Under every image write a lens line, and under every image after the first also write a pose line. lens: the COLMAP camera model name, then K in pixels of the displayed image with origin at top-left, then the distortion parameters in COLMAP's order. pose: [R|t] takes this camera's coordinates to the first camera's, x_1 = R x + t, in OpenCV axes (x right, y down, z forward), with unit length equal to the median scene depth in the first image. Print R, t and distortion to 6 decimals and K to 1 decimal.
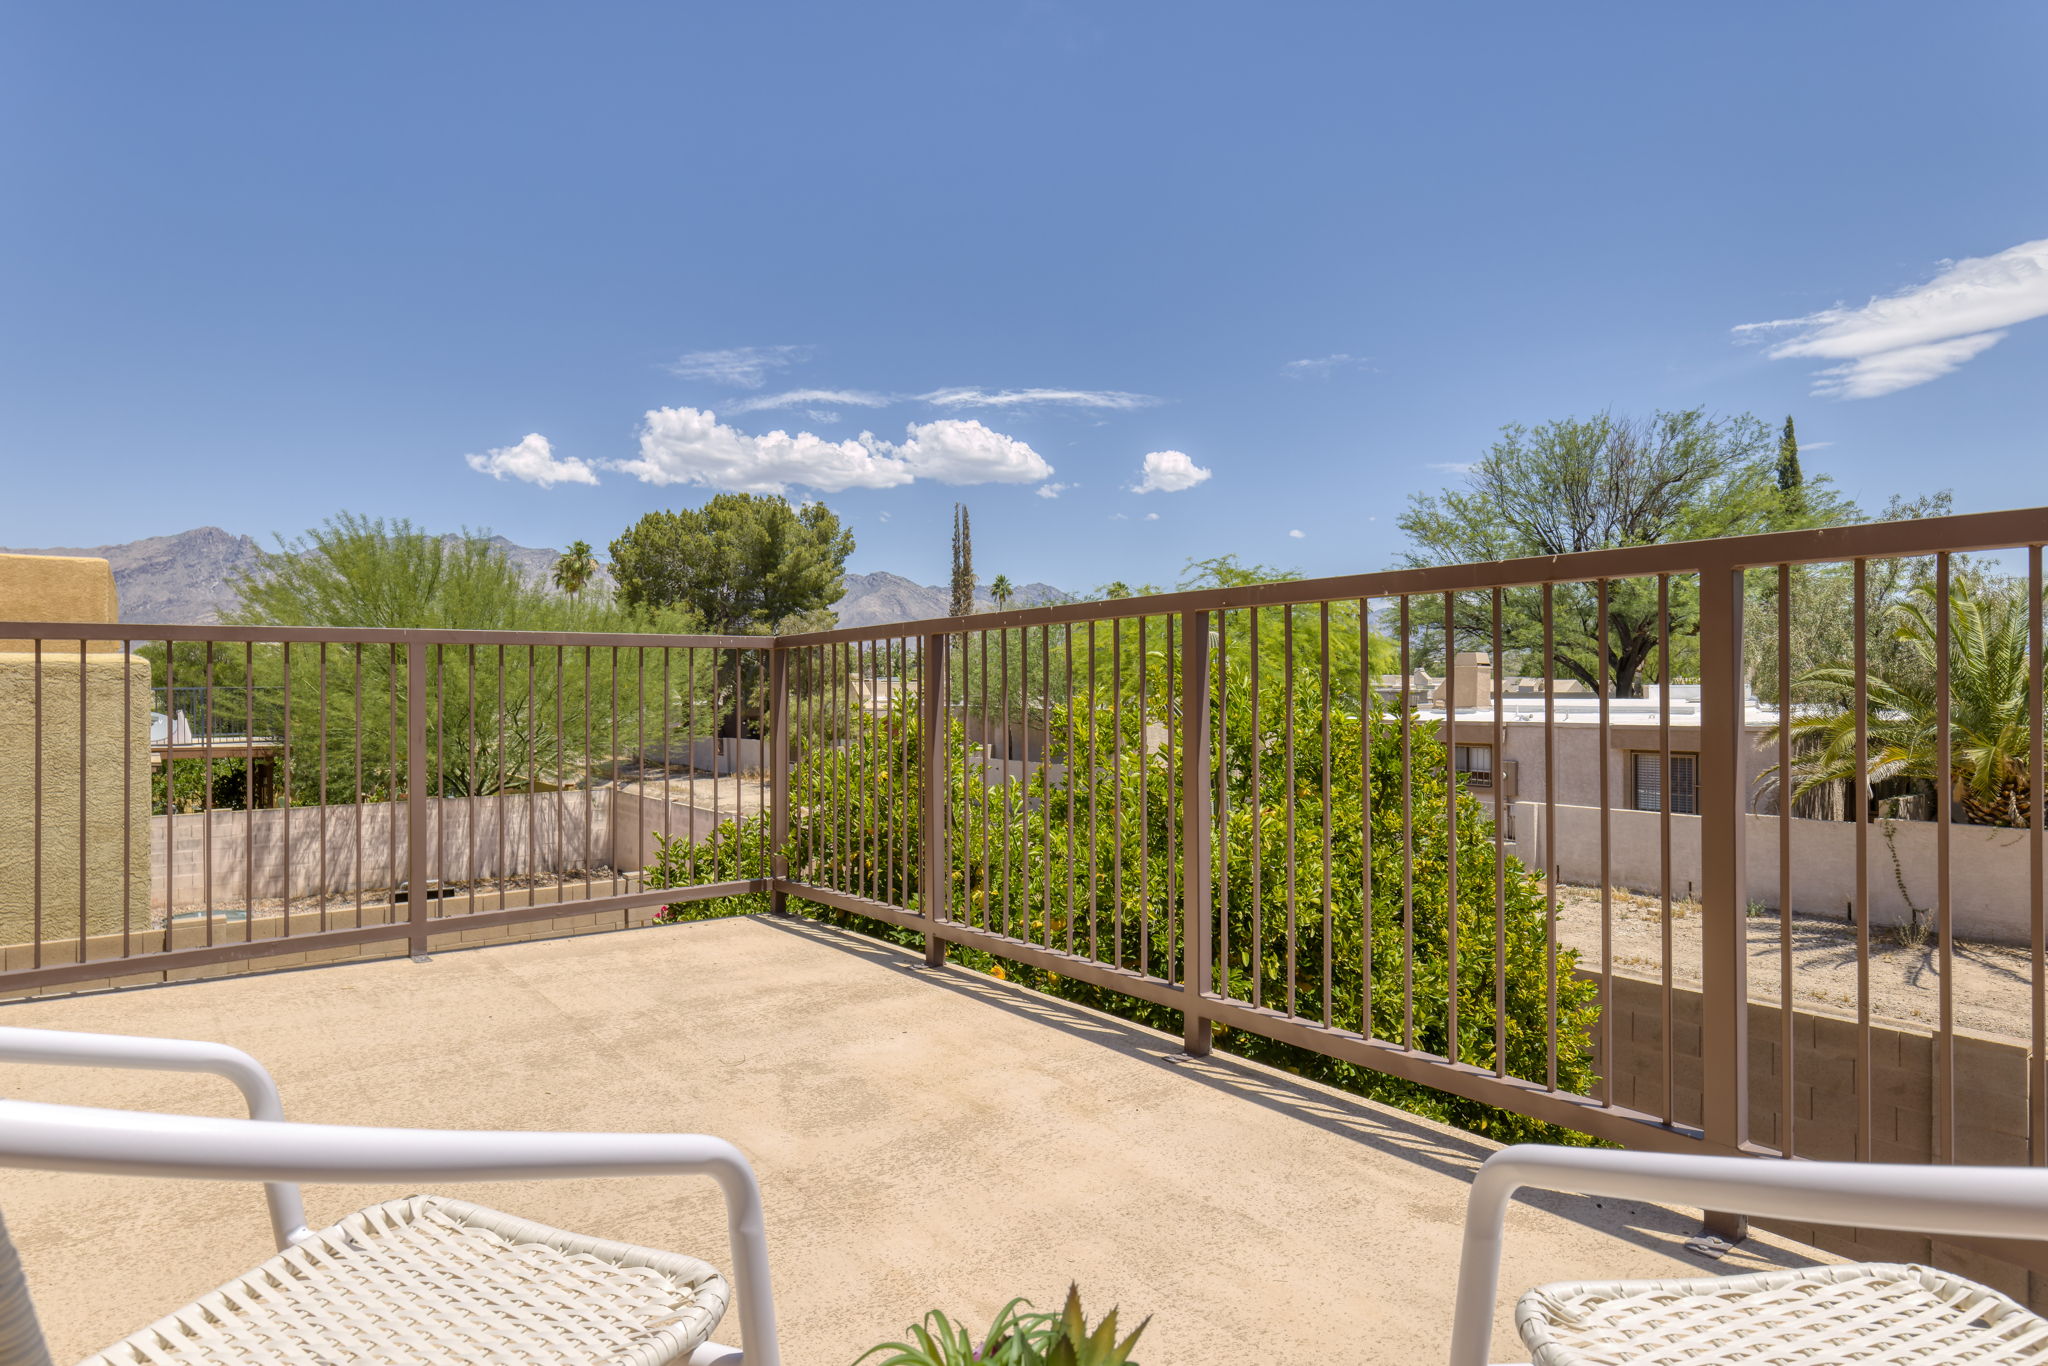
lens RADIAL K [[1114.6, 0, 1027.6], [0, 1114.6, 686.8], [0, 0, 1]] dist [0.005238, 0.000973]
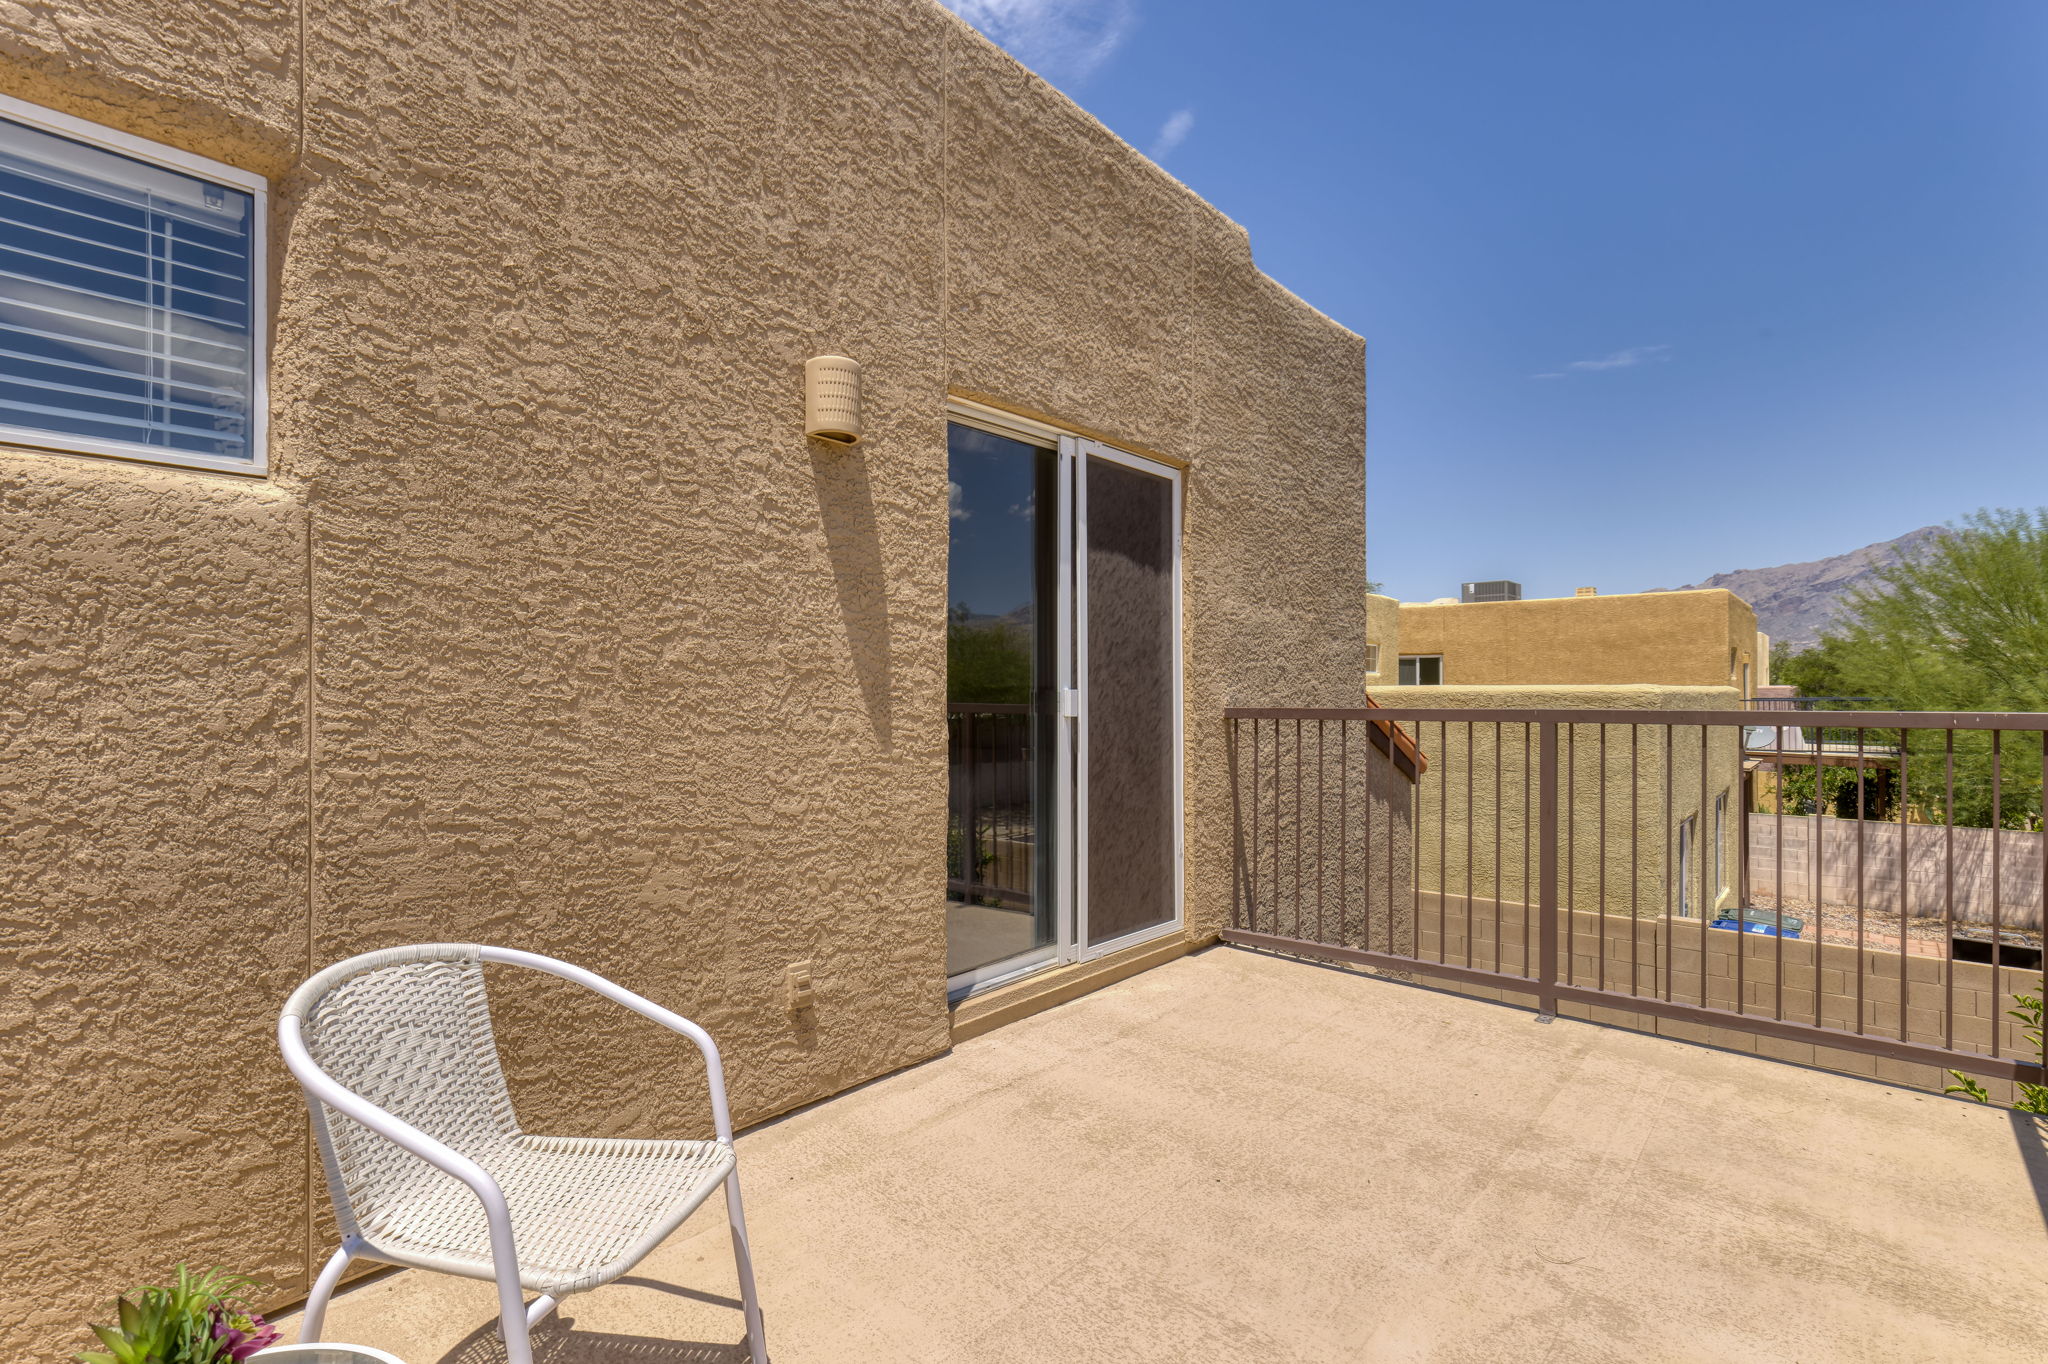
lens RADIAL K [[984.9, 0, 1000.2], [0, 984.9, 693.1], [0, 0, 1]] dist [-0.000364, -0.000266]
pose [[0.170269, 0.004859, -0.985386, 0.115946], [0.007226, 0.999955, 0.006179, -0.030481], [0.985371, -0.008173, 0.170226, 0.126808]]
